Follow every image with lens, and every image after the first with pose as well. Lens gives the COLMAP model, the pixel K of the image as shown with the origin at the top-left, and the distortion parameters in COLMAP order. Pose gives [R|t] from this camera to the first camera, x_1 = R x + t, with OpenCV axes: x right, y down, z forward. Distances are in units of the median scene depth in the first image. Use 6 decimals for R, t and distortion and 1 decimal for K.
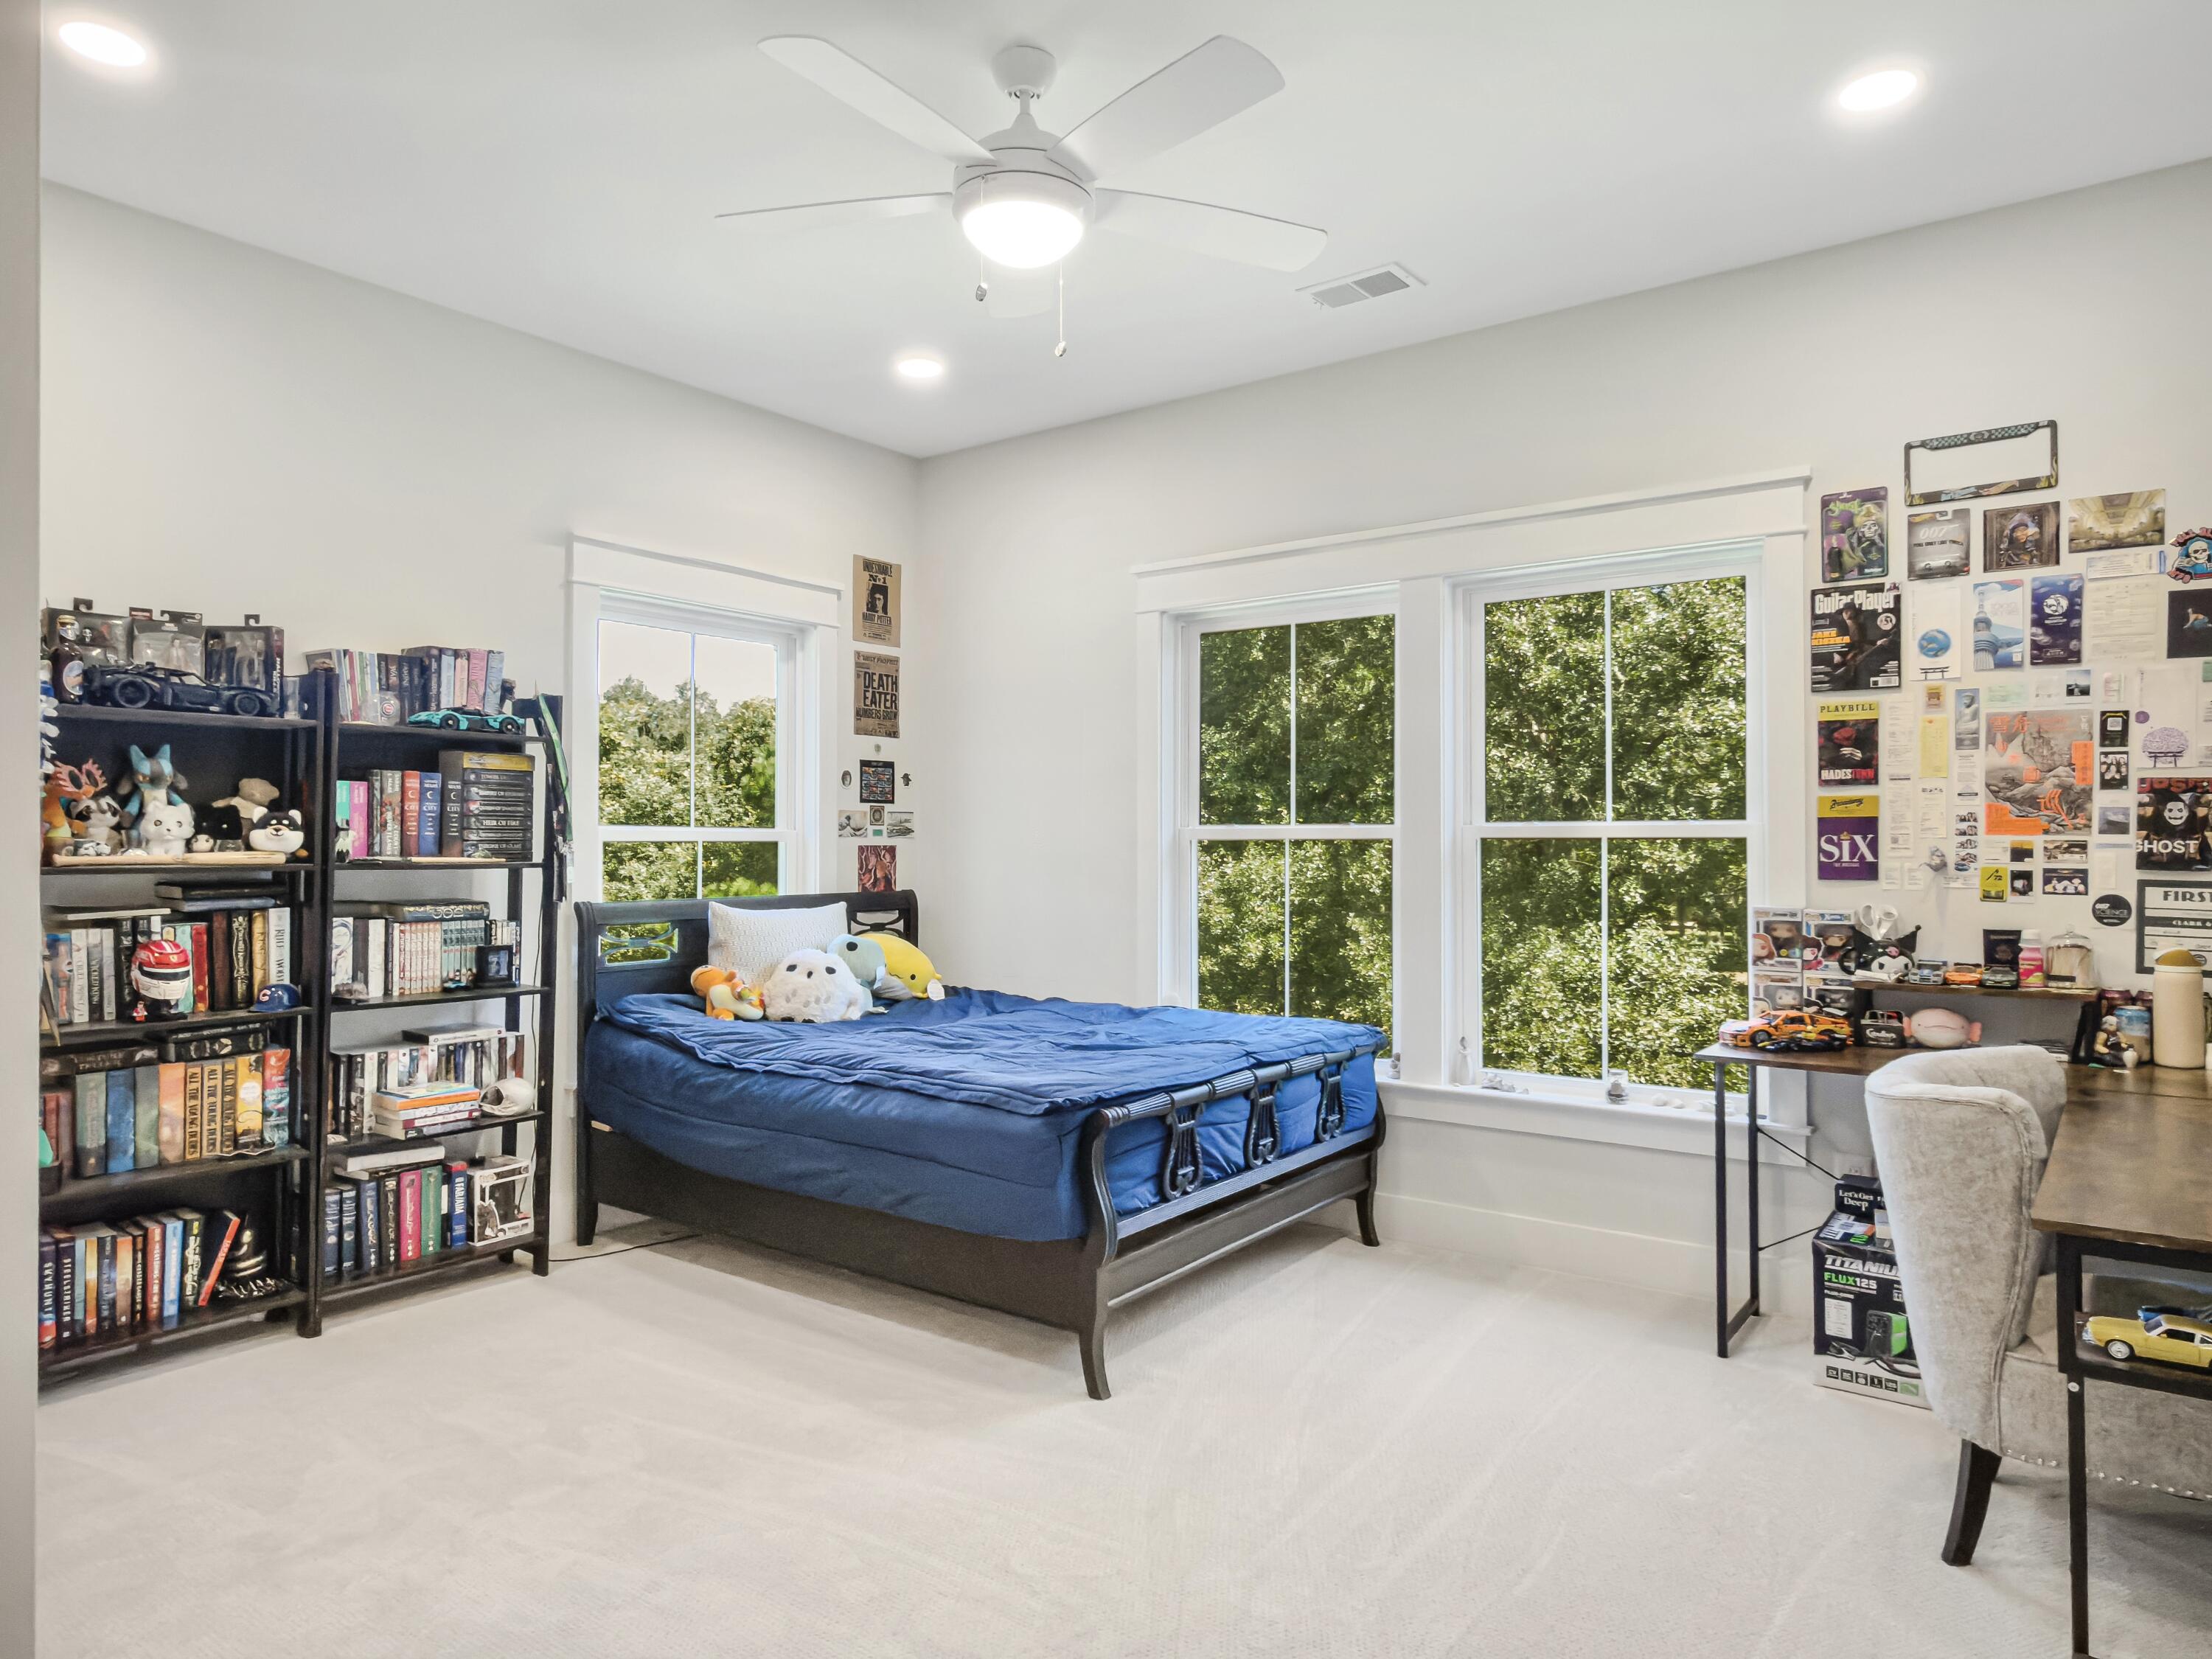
lens RADIAL K [[1356.4, 0, 1108.5], [0, 1356.4, 832.2], [0, 0, 1]] dist [-0.023811, -0.001678]
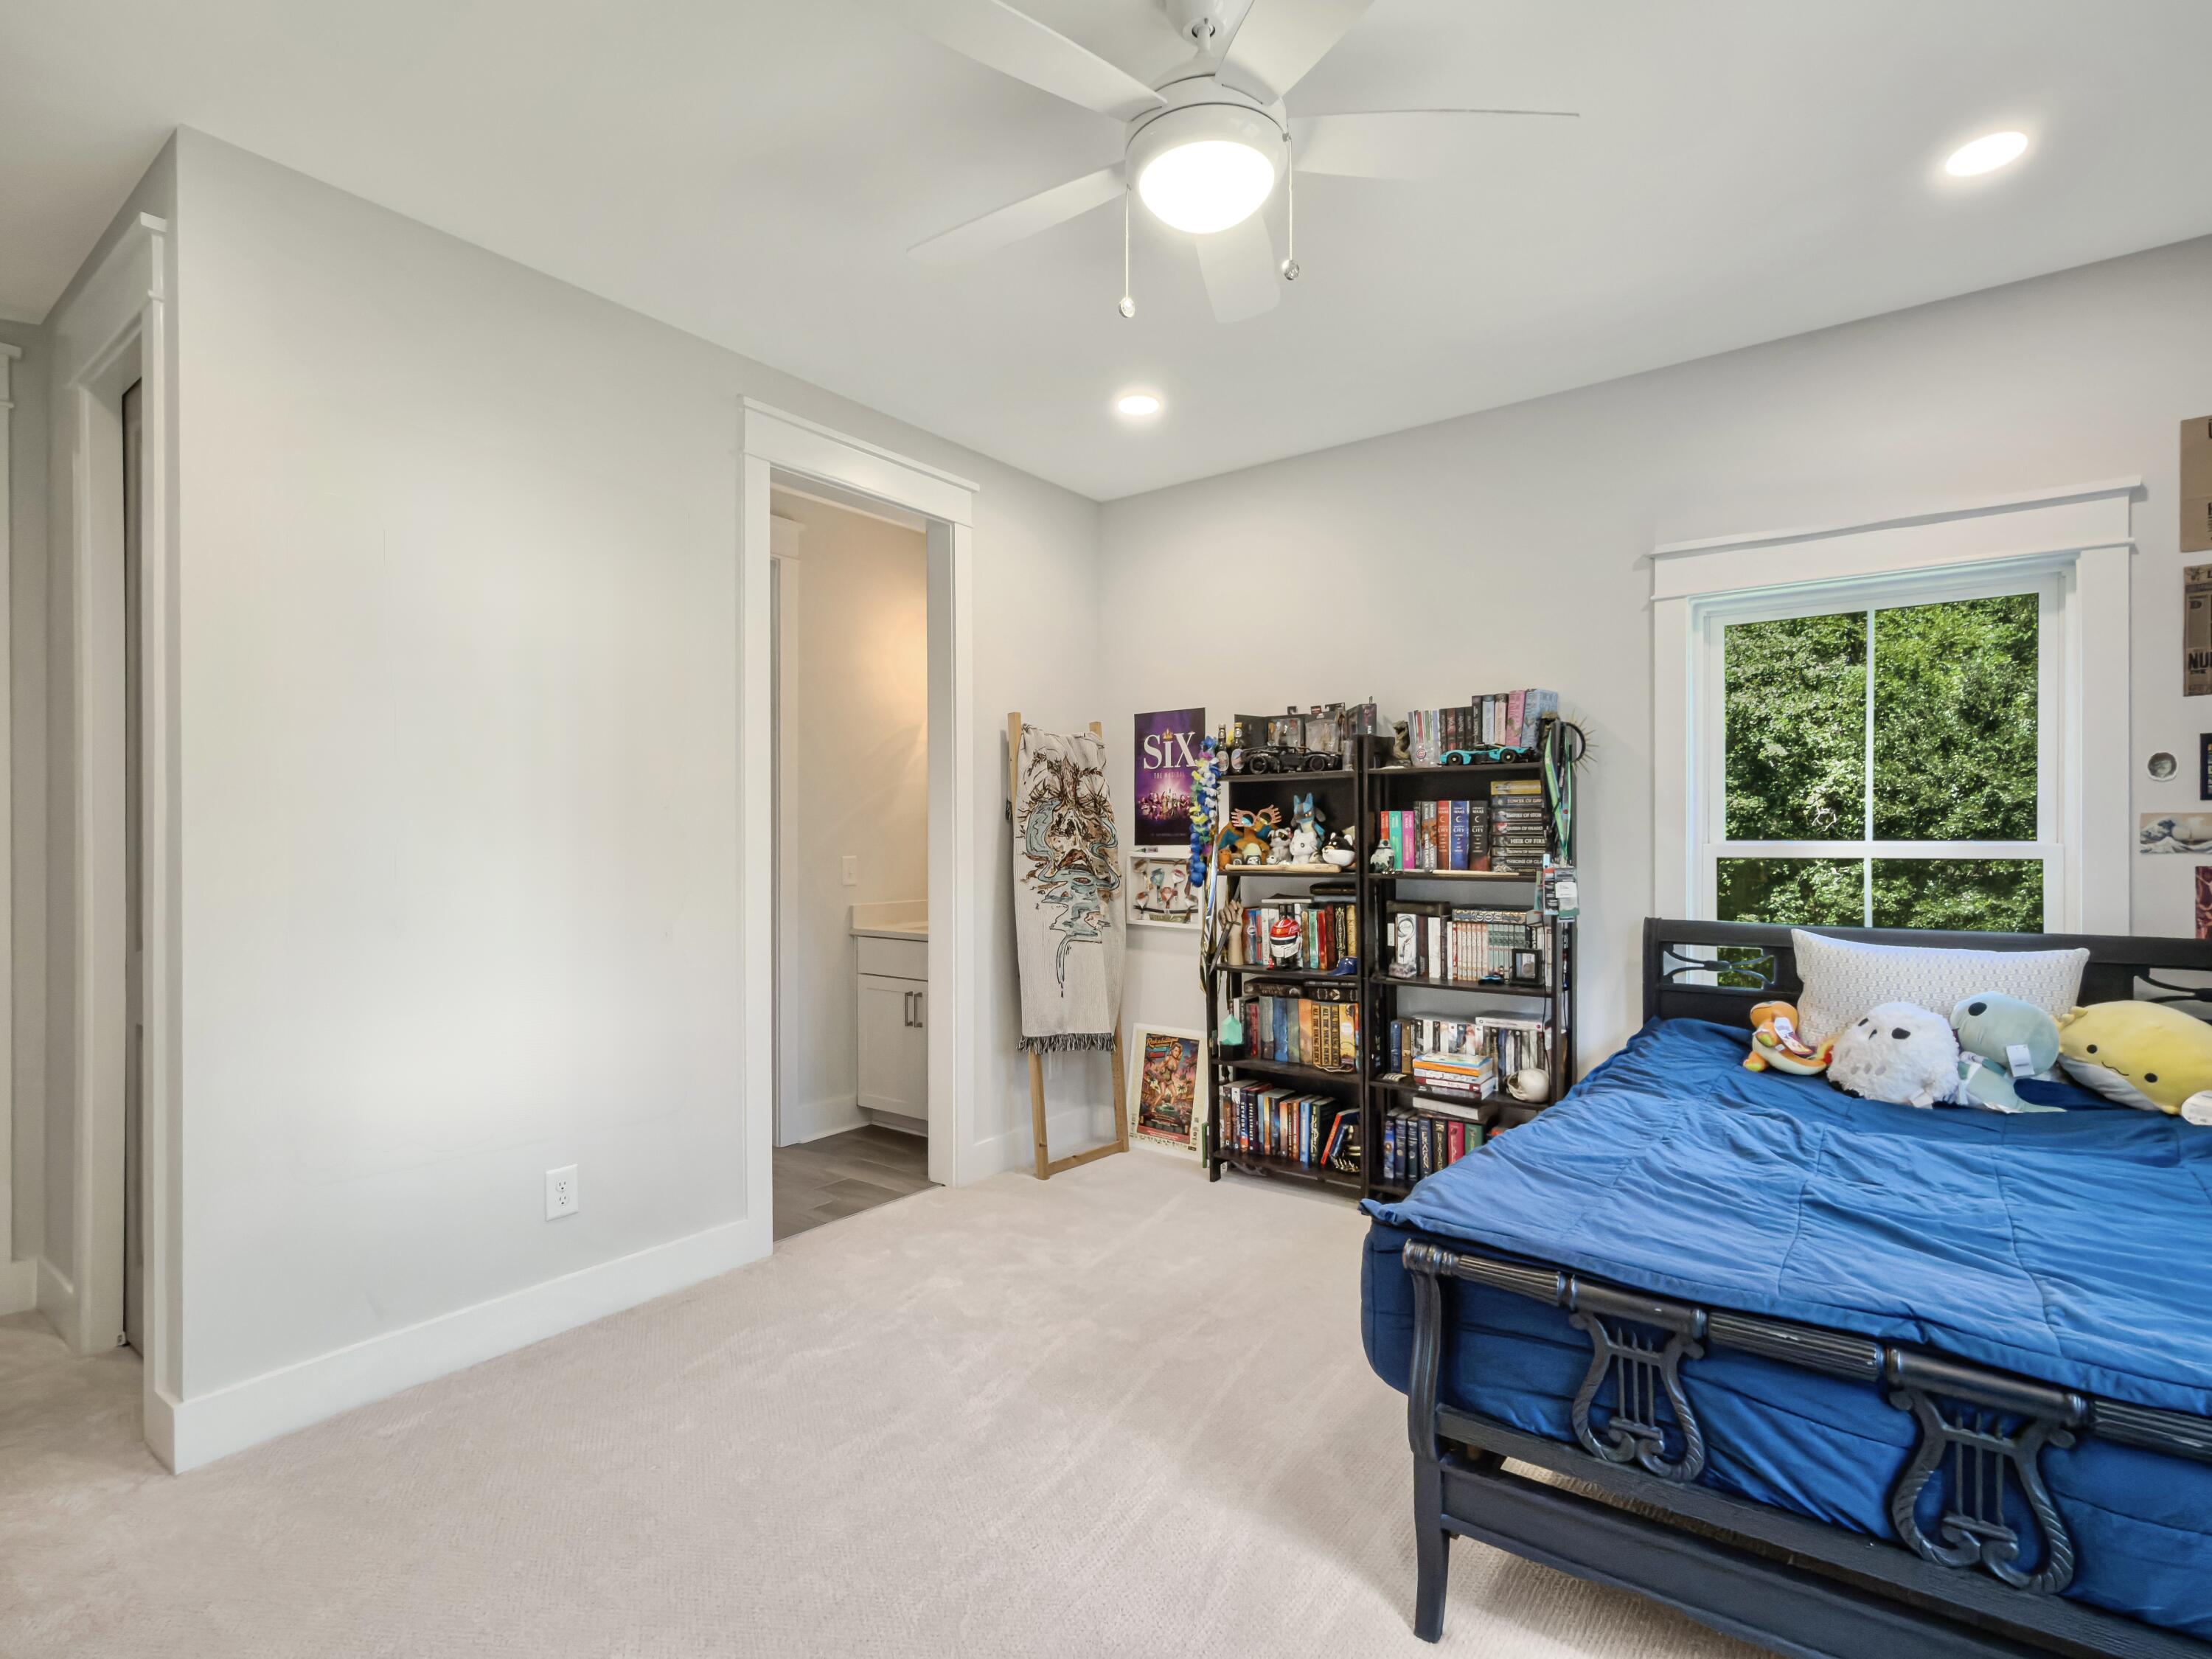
lens RADIAL K [[1082.5, 0, 1110.4], [0, 1082.5, 834.8], [0, 0, 1]] dist [-0.002955, 0.000118]
pose [[-0.012510, -0.002457, -0.999919, 0.496781], [0.013523, 0.999905, -0.002626, -0.015718], [0.999830, -0.013555, -0.012476, 0.711130]]
